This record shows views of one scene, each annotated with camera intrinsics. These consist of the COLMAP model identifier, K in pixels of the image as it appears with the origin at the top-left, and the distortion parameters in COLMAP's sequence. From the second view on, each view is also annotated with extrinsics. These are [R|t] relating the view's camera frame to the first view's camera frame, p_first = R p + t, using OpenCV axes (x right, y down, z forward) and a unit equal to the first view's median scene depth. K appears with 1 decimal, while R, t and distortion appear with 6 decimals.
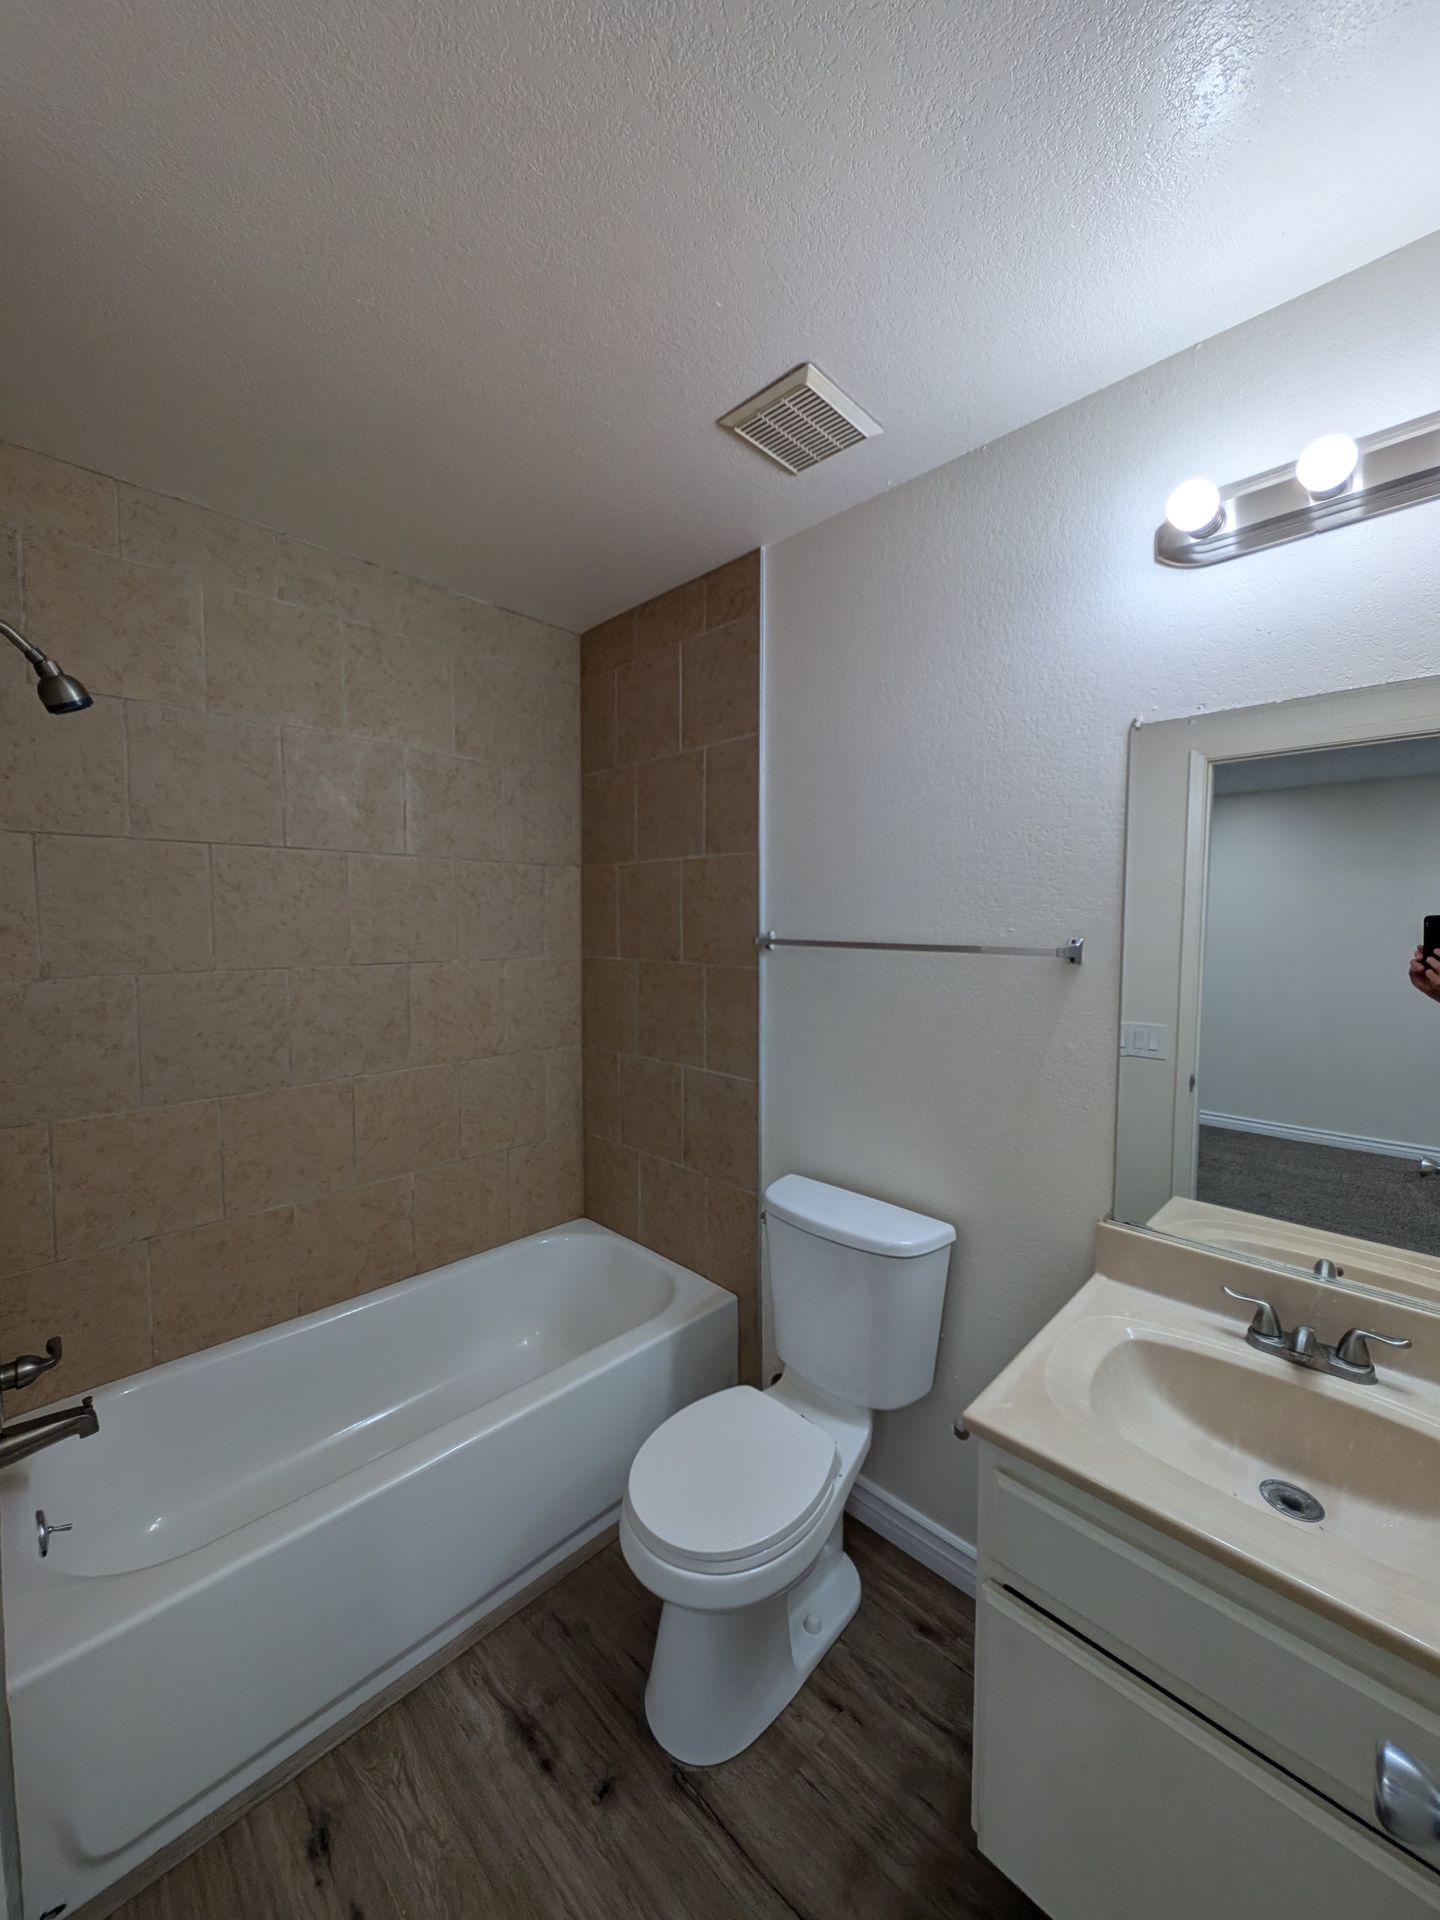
lens RADIAL K [[723.7, 0, 720.0], [0, 723.7, 960.0], [0, 0, 1]] dist [-0.000958, 0.000194]
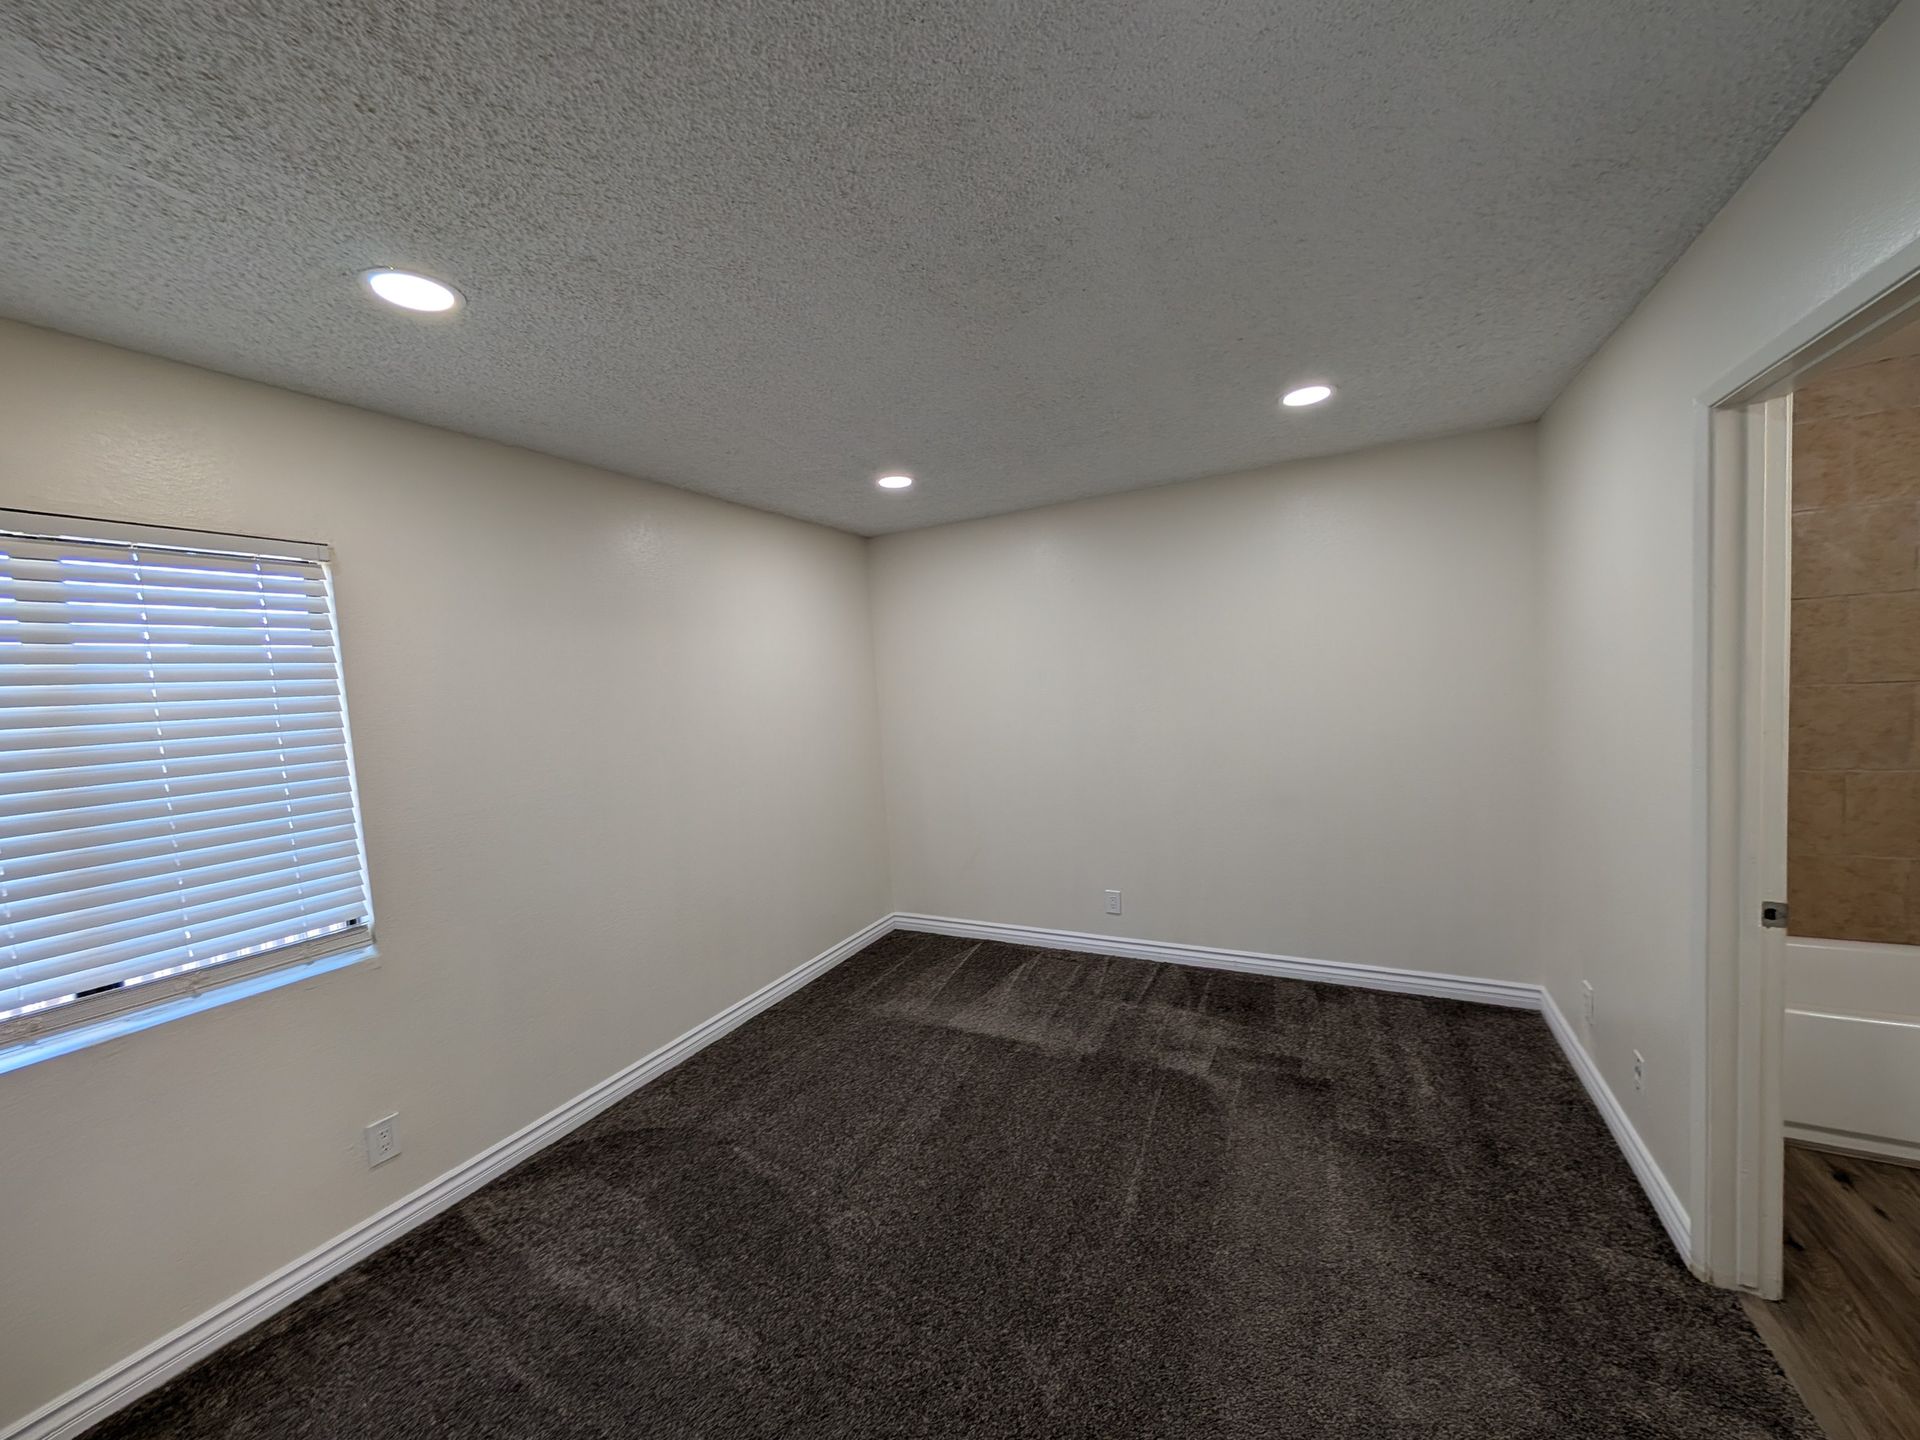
lens RADIAL K [[723.7, 0, 963.0], [0, 723.7, 726.8], [0, 0, 1]] dist [-0.000958, 0.000194]
pose [[0.297254, 0.041587, -0.953892, 0.252271], [0.007371, 0.998921, 0.045847, 0.013446], [0.954770, -0.020659, 0.296627, -0.881769]]
